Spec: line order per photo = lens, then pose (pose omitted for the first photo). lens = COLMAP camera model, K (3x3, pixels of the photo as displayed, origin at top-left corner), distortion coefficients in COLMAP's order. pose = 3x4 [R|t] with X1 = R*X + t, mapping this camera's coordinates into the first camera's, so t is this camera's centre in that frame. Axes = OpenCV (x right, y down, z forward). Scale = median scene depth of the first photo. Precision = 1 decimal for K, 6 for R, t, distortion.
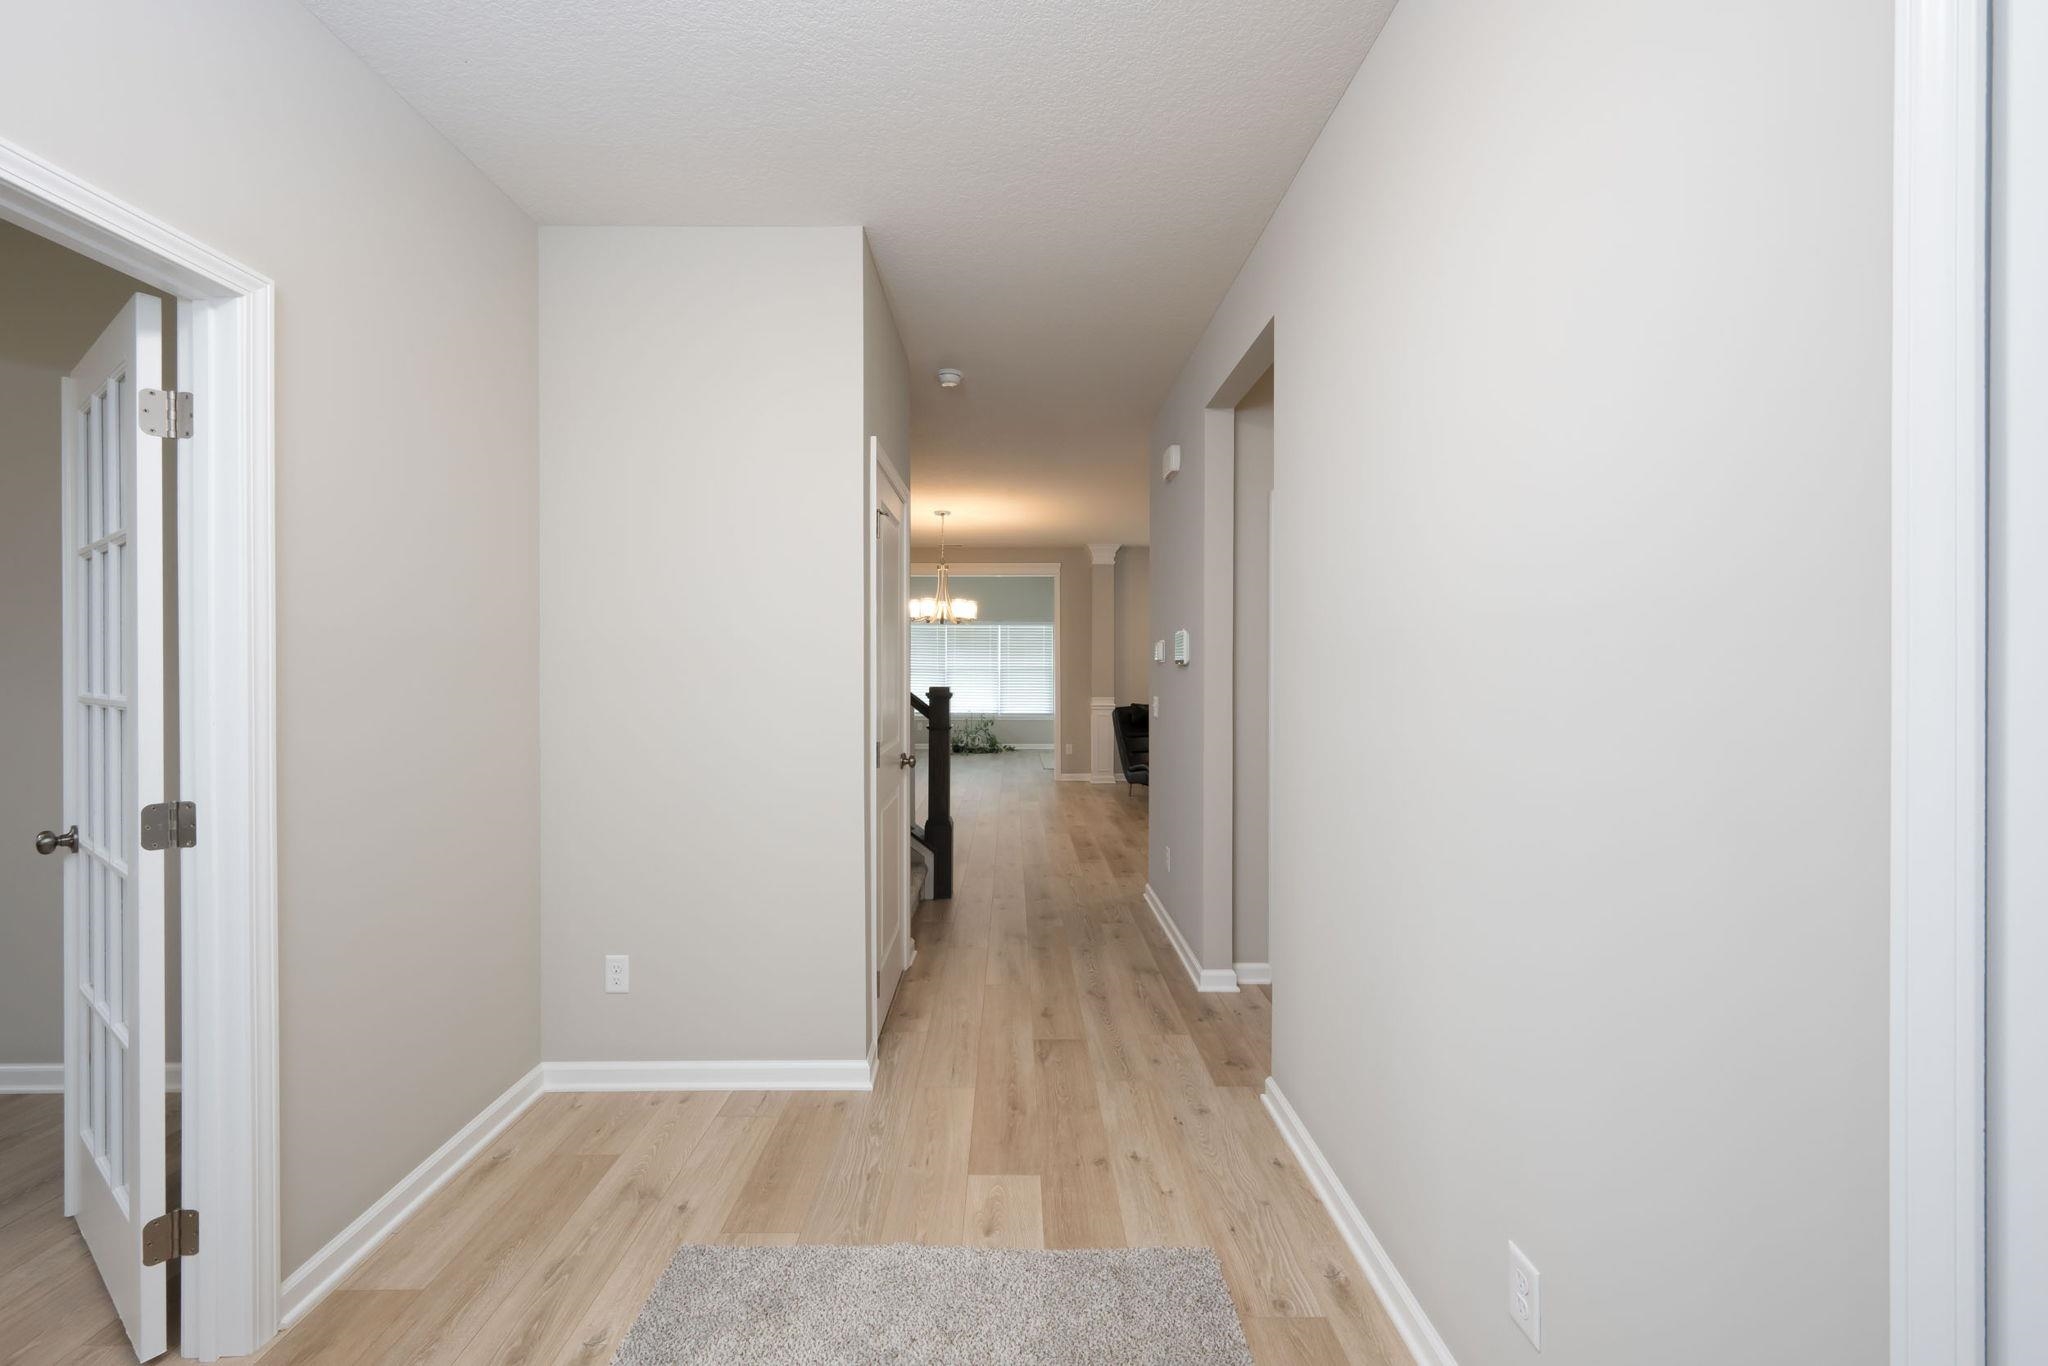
lens RADIAL K [[876.1, 0, 1026.3], [0, 876.1, 675.0], [0, 0, 1]] dist [0.000129, -0.000417]
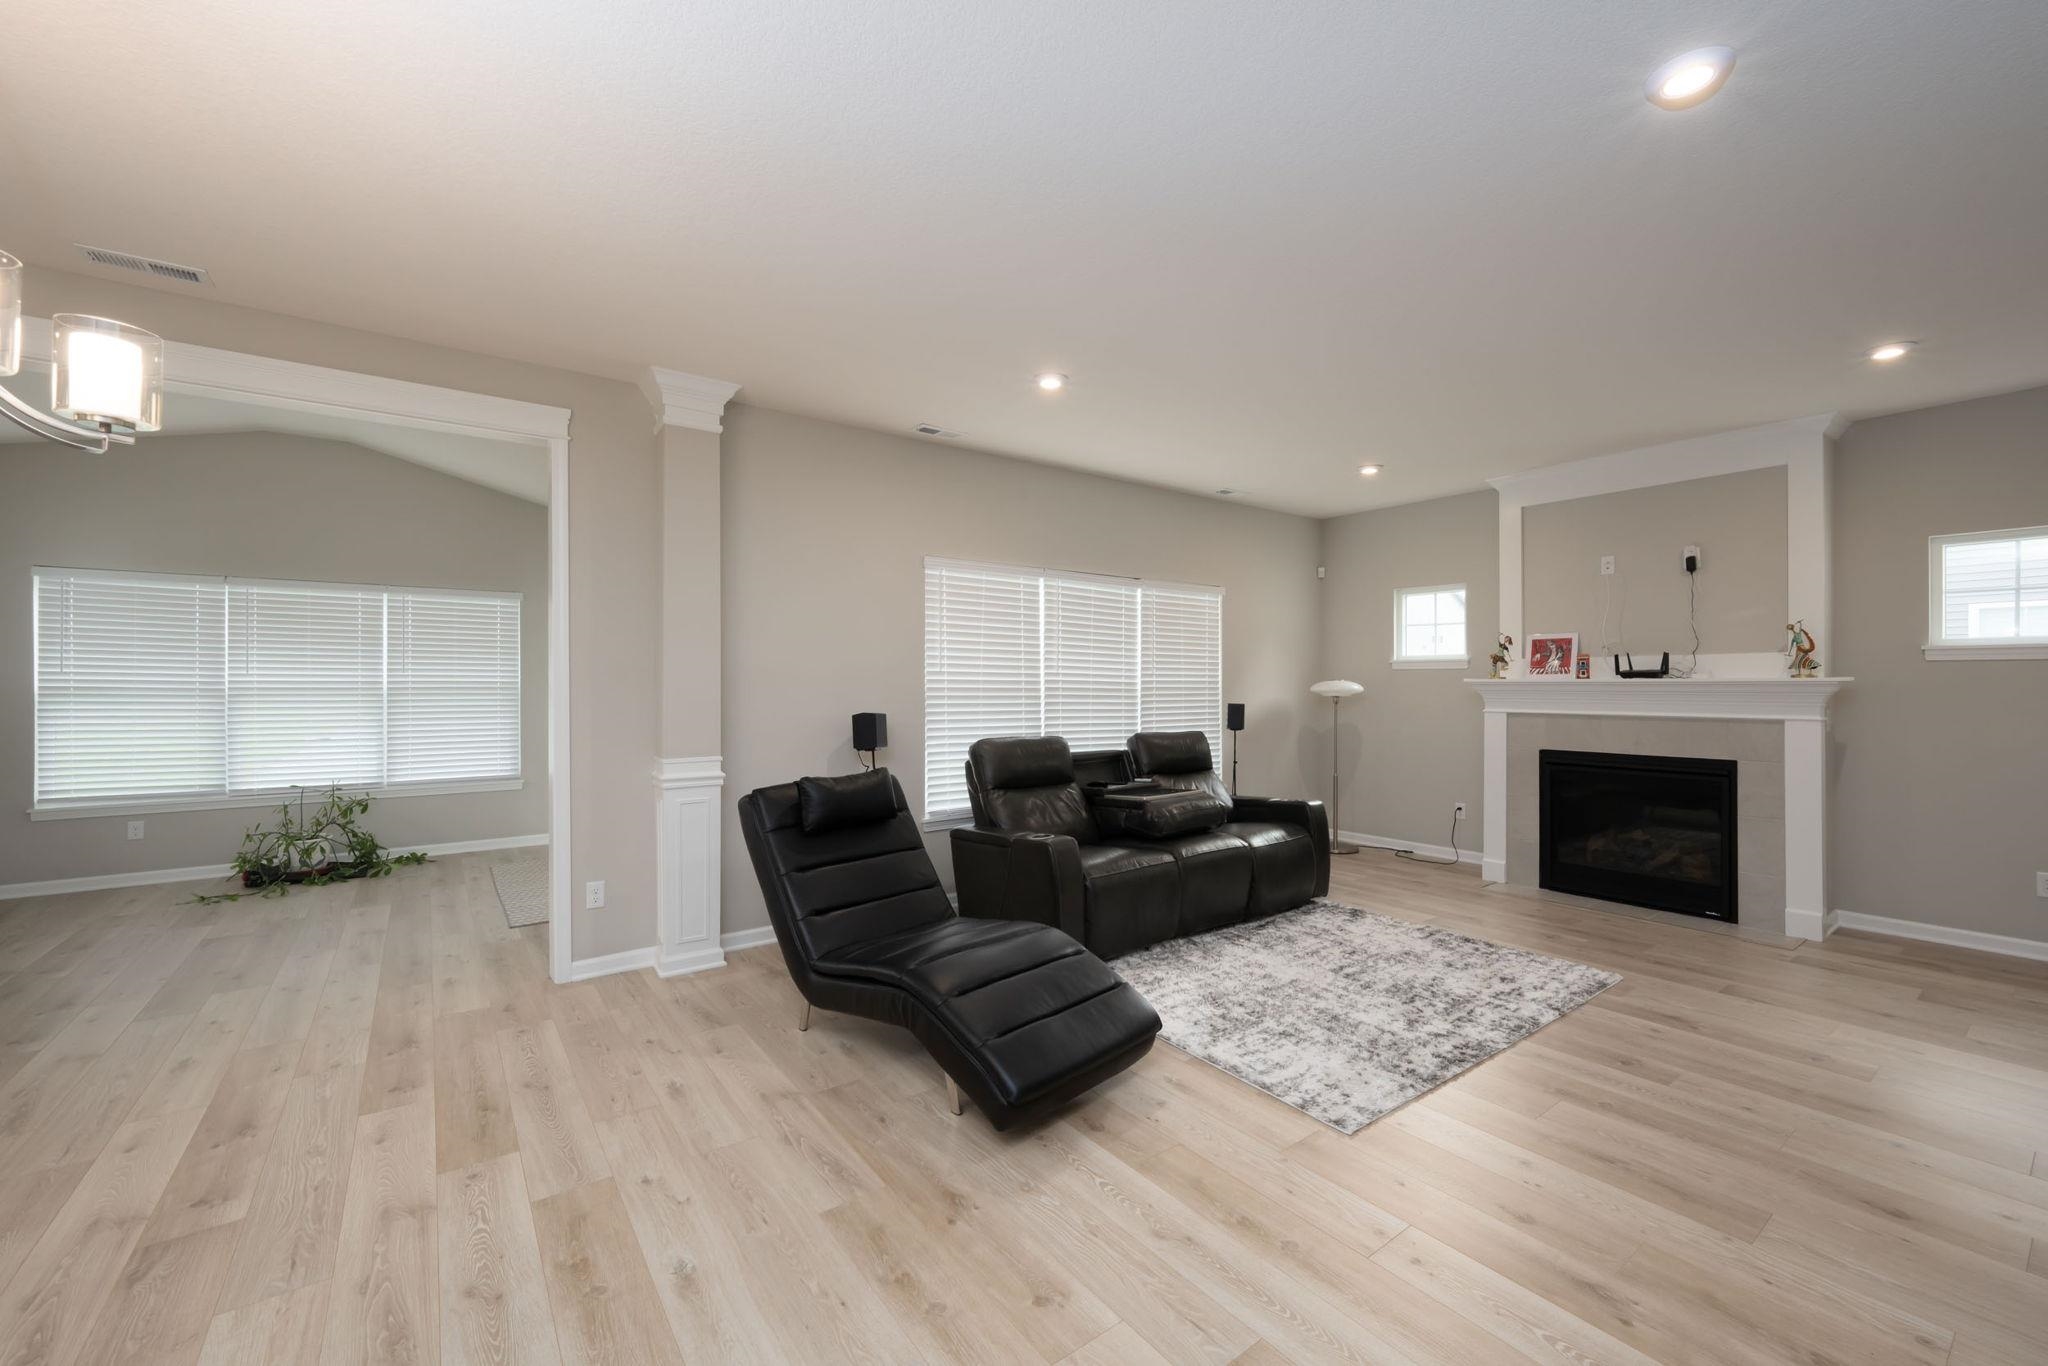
lens RADIAL K [[815.8, 0, 1025.2], [0, 815.8, 693.1], [0, 0, 1]] dist [-0.000873, -0.000265]
pose [[0.816592, -0.000674, 0.577215, -0.003224], [0.001931, 0.999997, -0.001565, -0.002514], [-0.577212, 0.002392, 0.816591, 0.471286]]
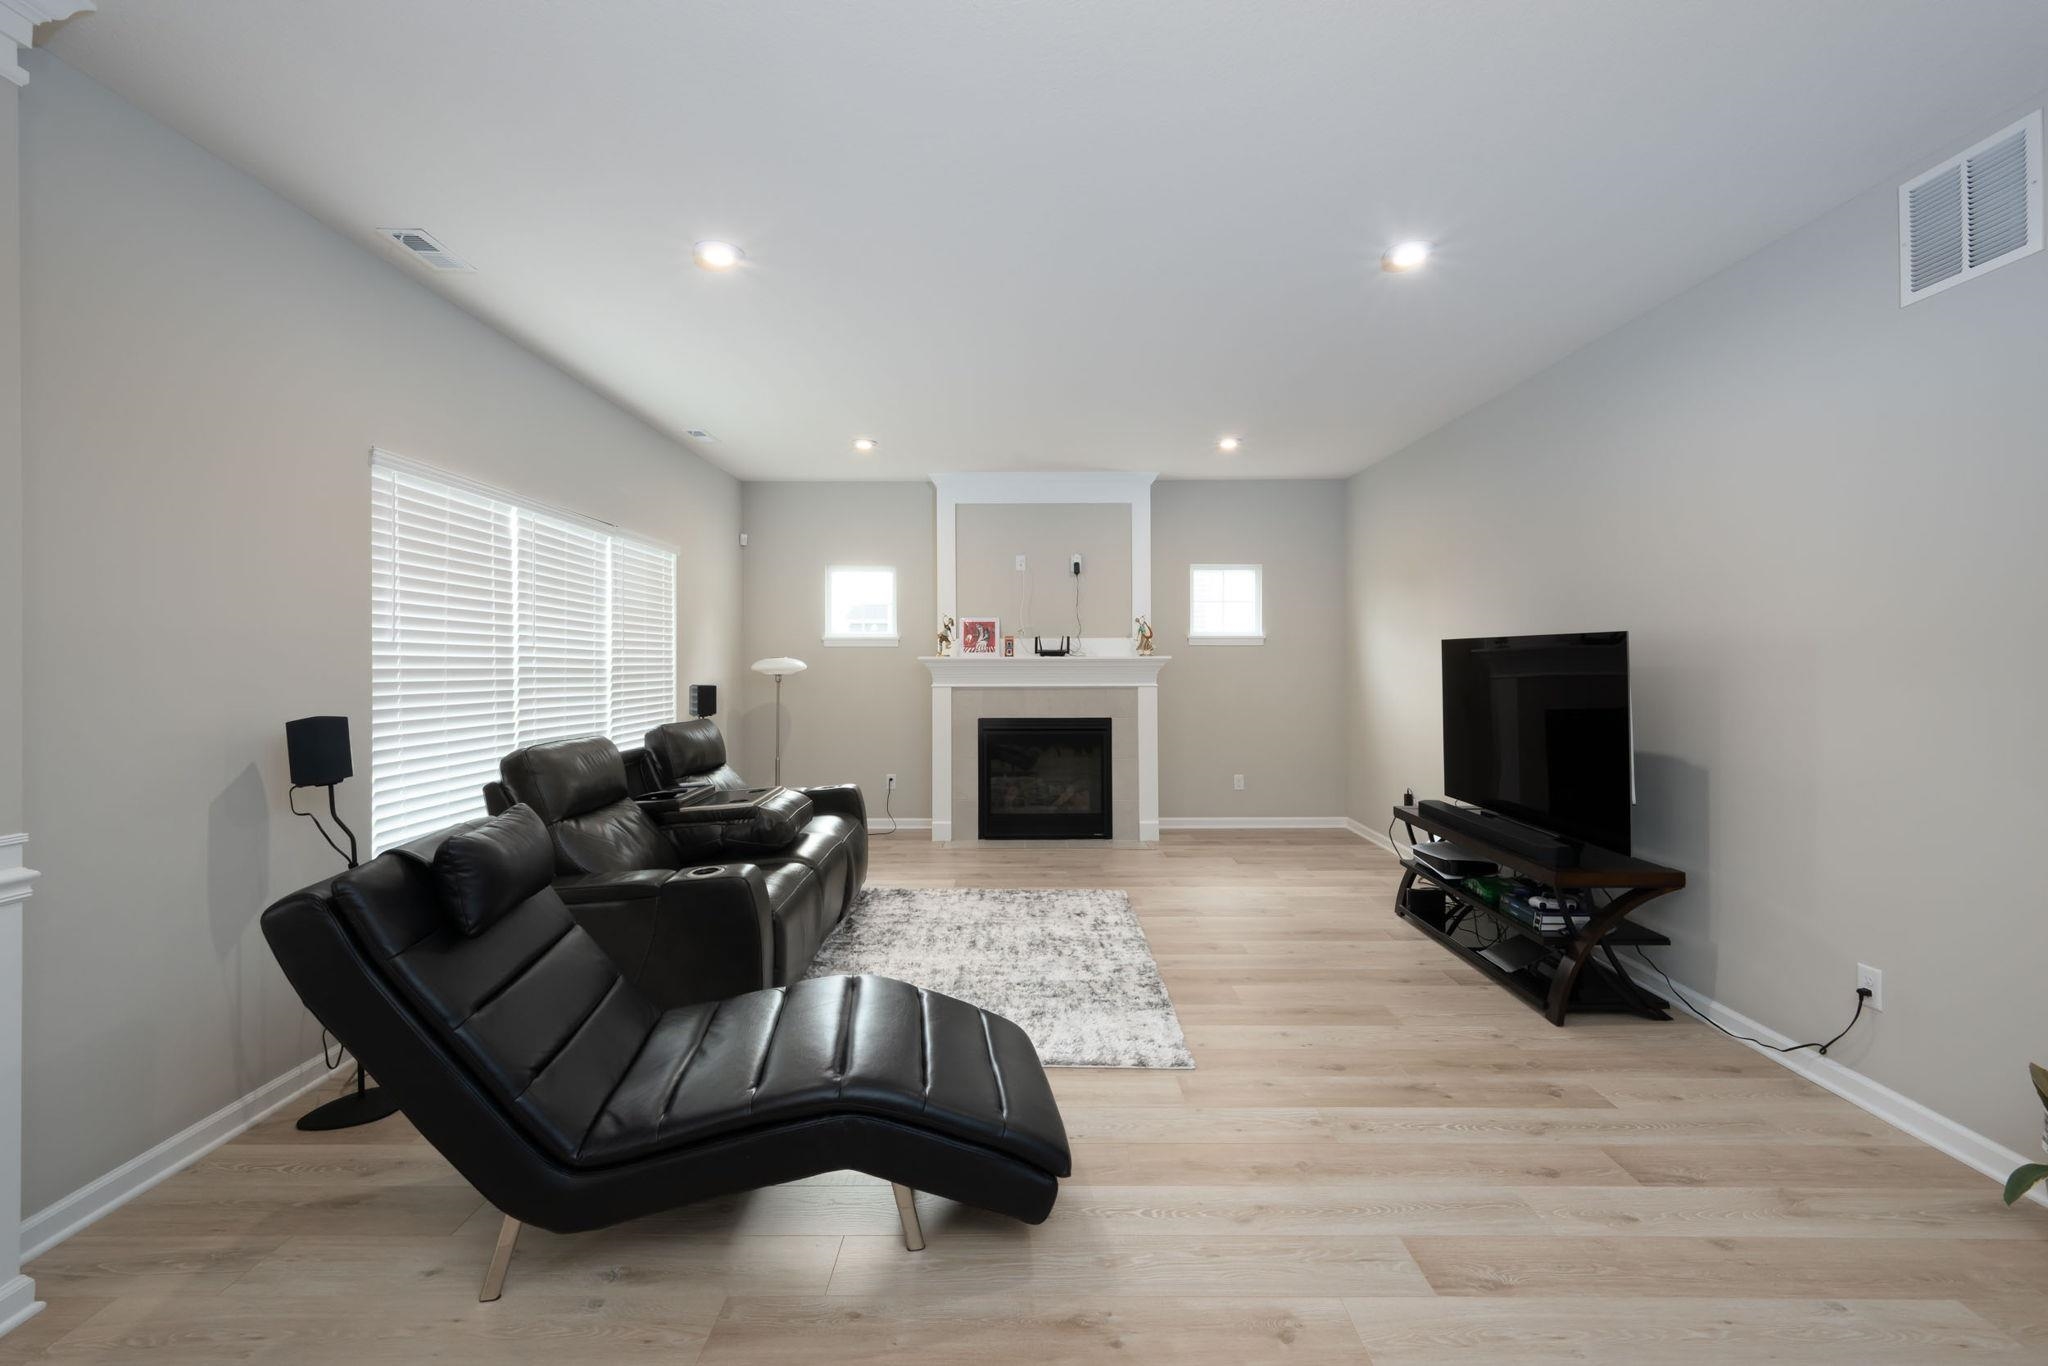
lens RADIAL K [[876.1, 0, 1022.6], [0, 876.1, 669.5], [0, 0, 1]] dist [0.000129, -0.000417]
pose [[0.021850, -0.004525, 0.999751, -0.056805], [0.013847, 0.999895, 0.004223, -0.004154], [-0.999665, 0.013751, 0.021910, 0.617200]]
